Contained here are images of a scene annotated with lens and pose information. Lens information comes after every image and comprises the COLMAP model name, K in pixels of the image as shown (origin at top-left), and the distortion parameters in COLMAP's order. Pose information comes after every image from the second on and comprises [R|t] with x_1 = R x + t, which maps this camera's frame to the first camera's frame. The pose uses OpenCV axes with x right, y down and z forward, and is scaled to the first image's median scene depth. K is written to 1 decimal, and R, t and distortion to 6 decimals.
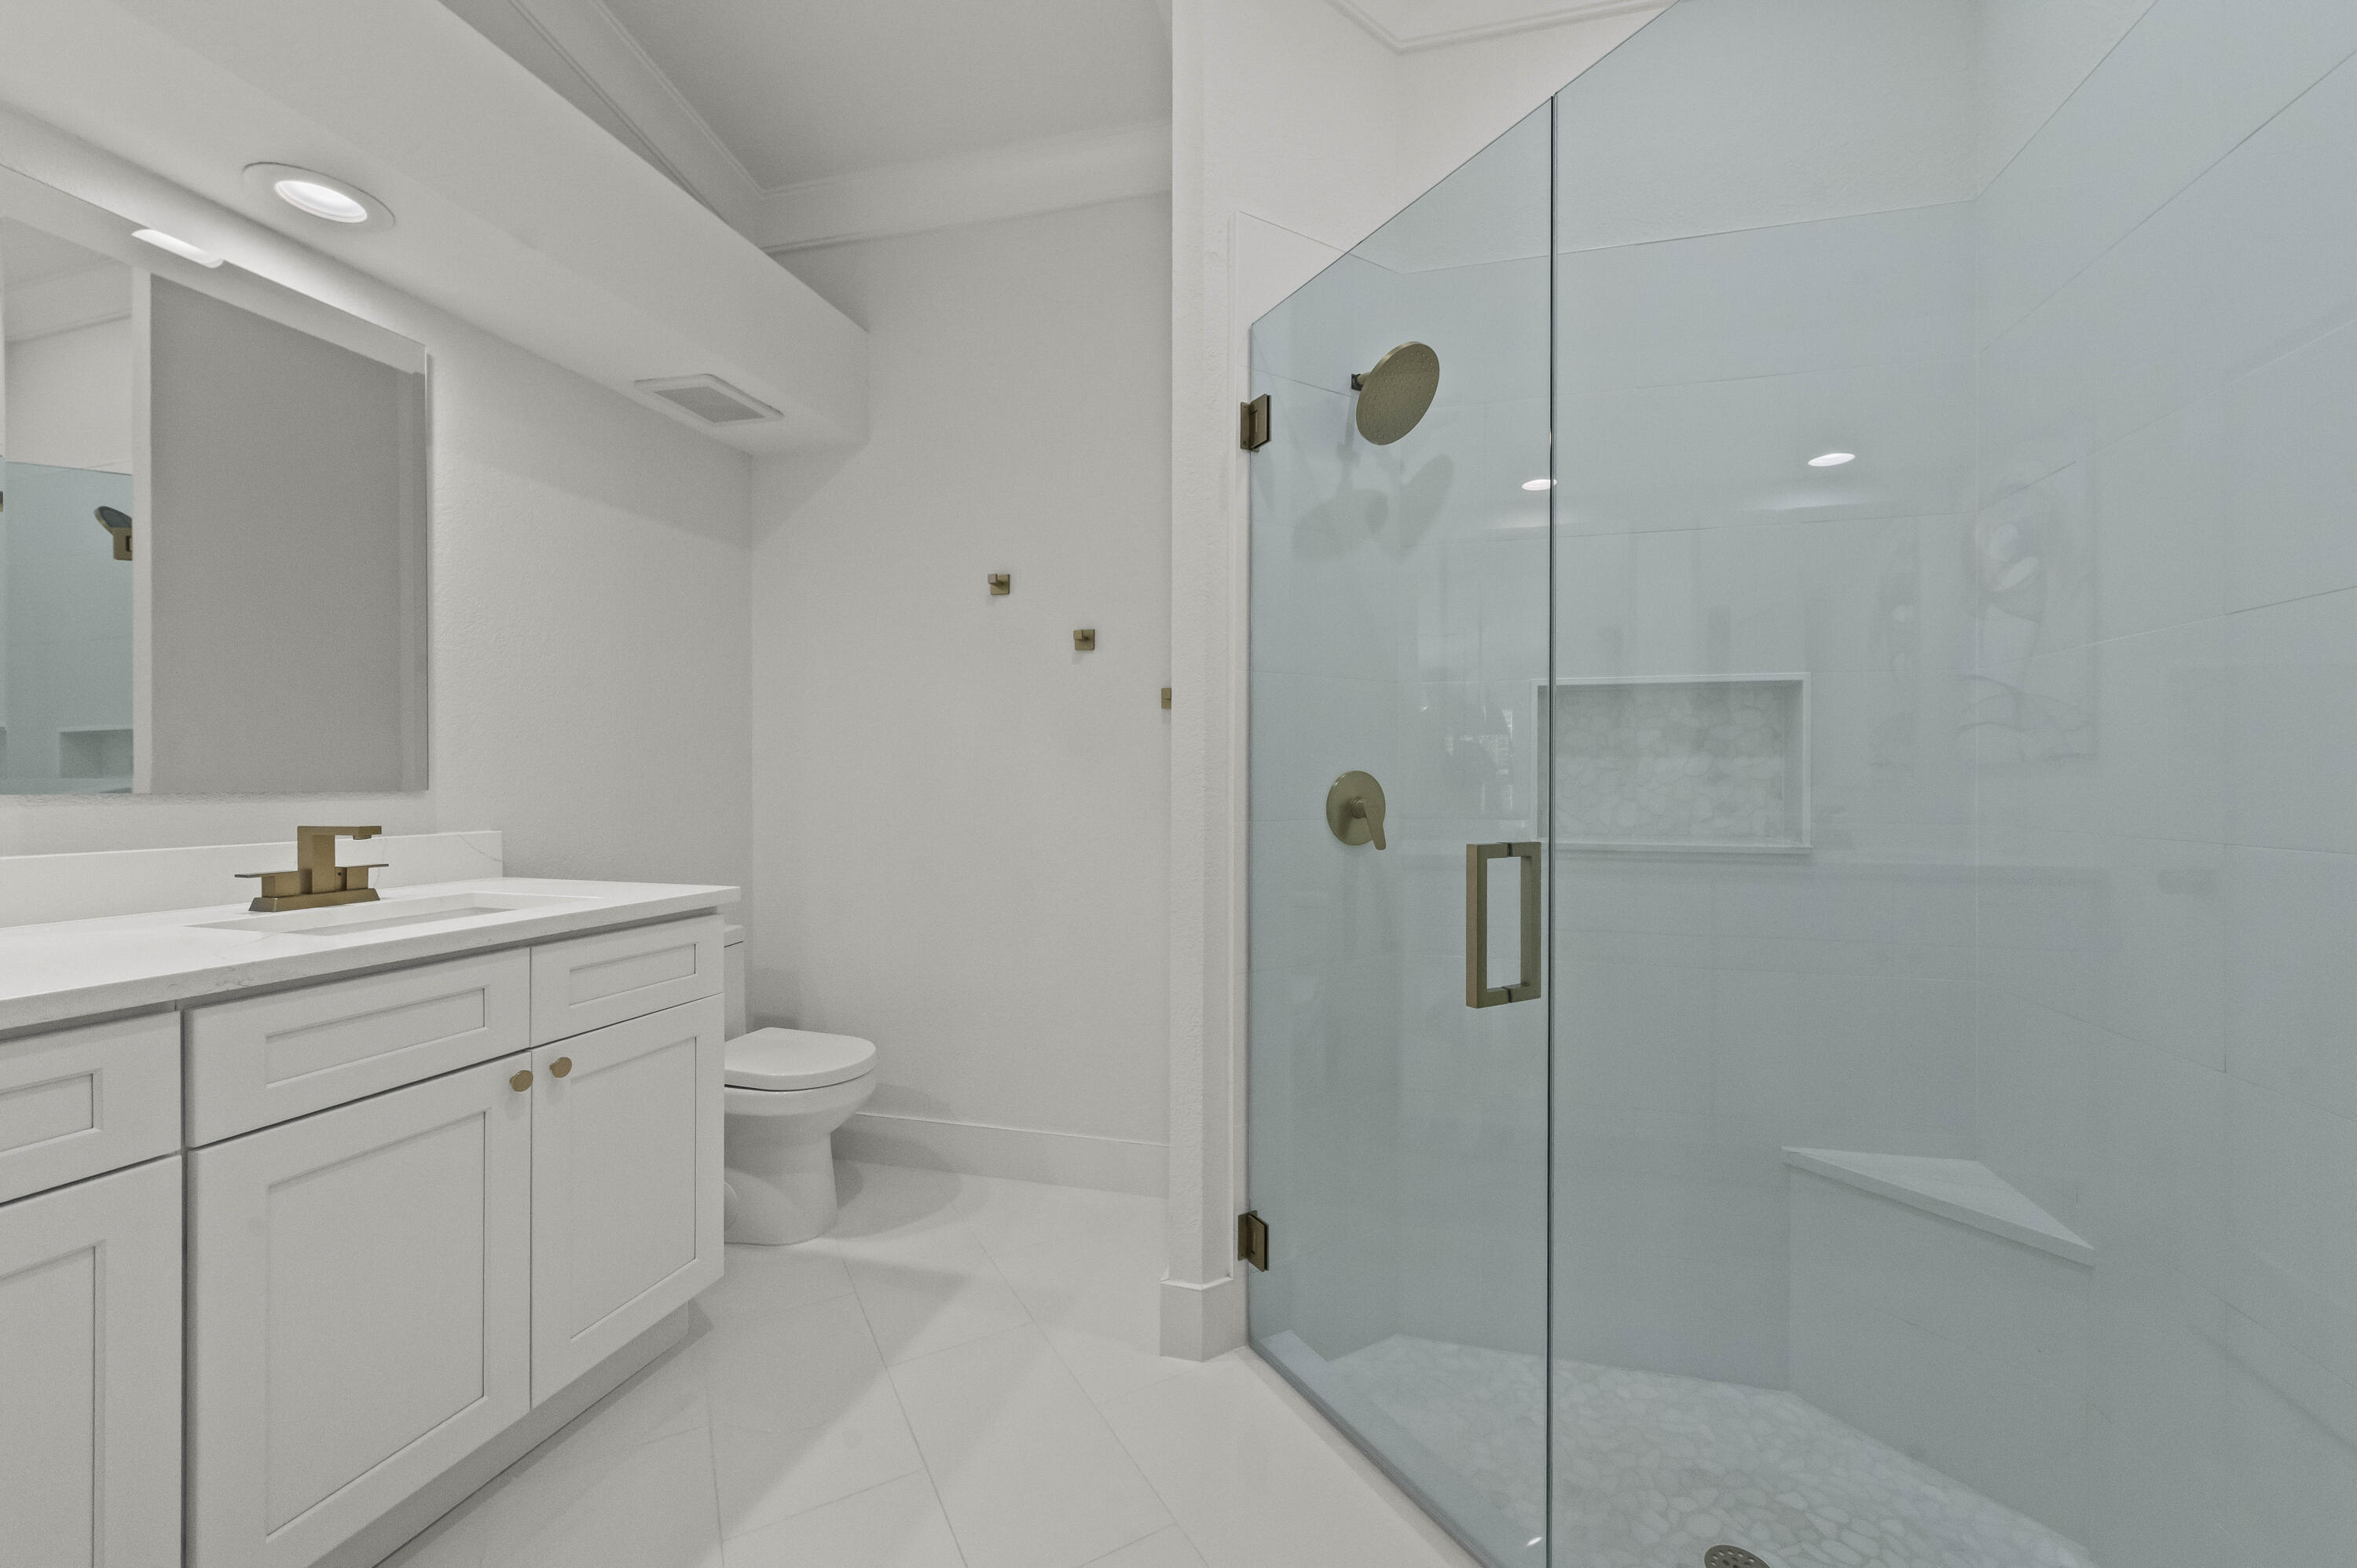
lens RADIAL K [[941.7, 0, 1135.0], [0, 941.7, 787.7], [0, 0, 1]] dist [0.000707, -0.000249]
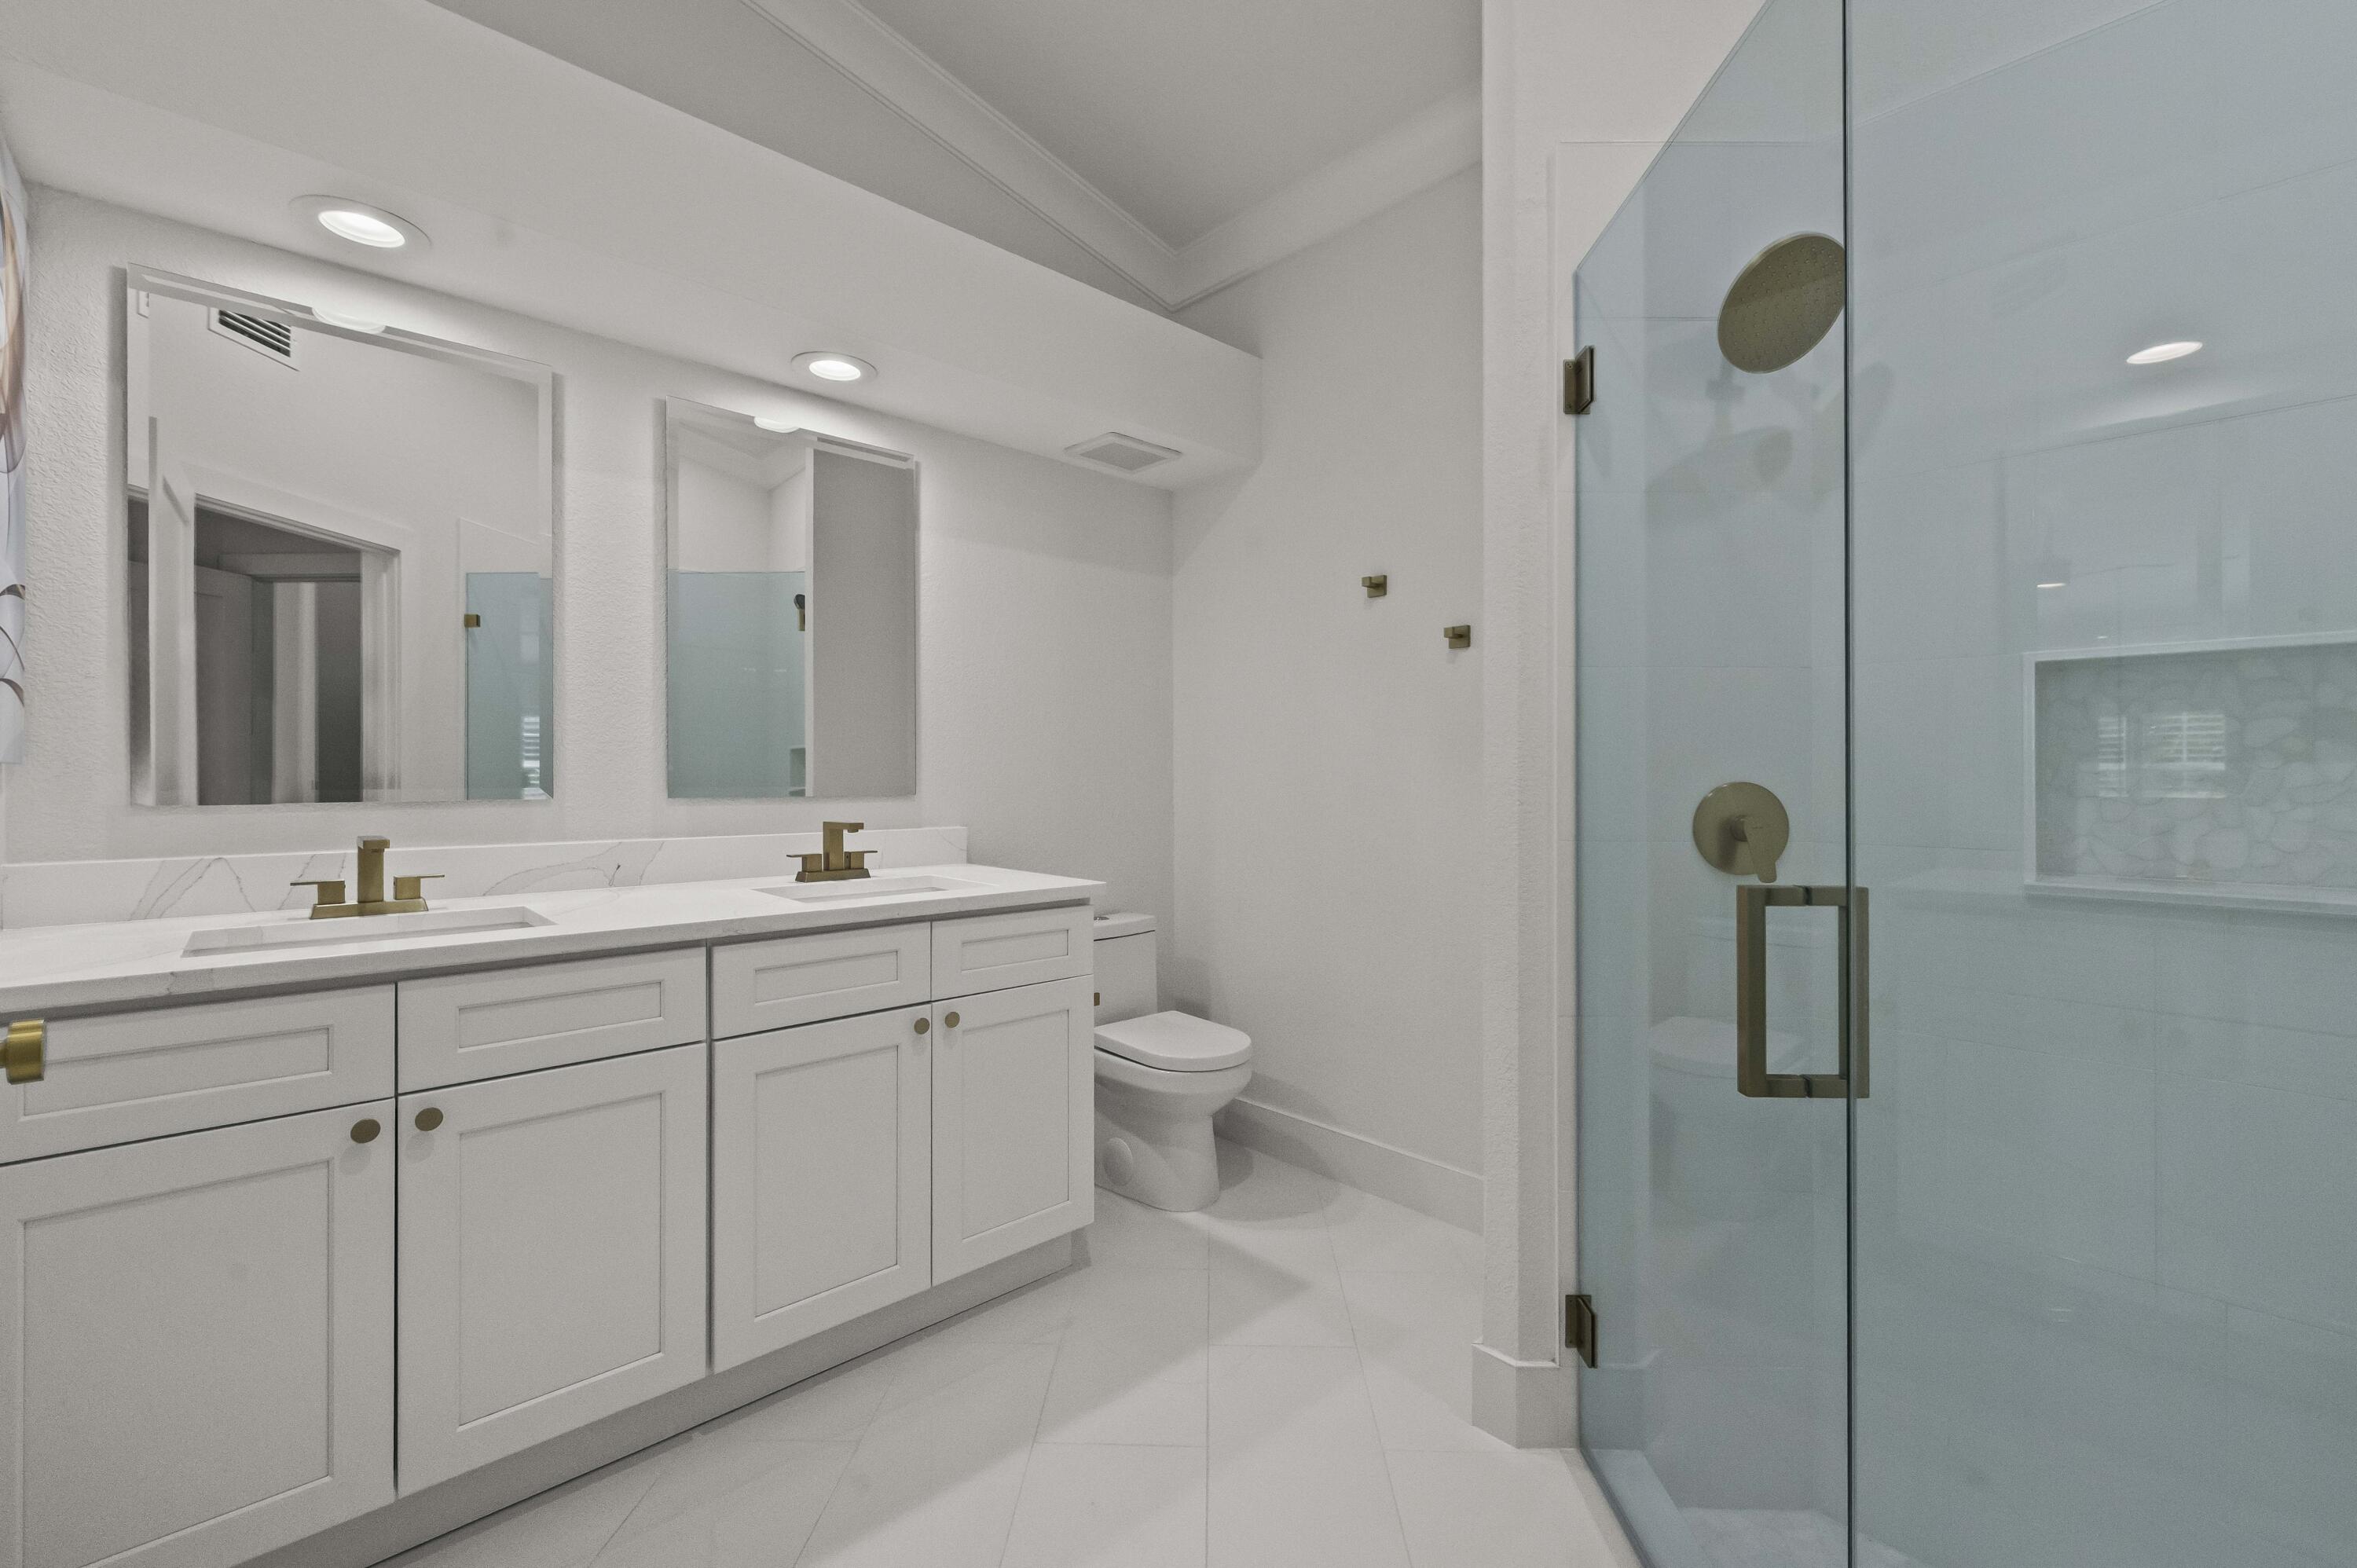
lens RADIAL K [[941.7, 0, 1105.8], [0, 941.7, 776.6], [0, 0, 1]] dist [0.000707, -0.000249]
pose [[0.850276, -0.002863, -0.526330, 0.201680], [-0.001757, 0.999964, -0.008278, -0.014845], [0.526335, 0.007964, 0.850240, 0.034555]]
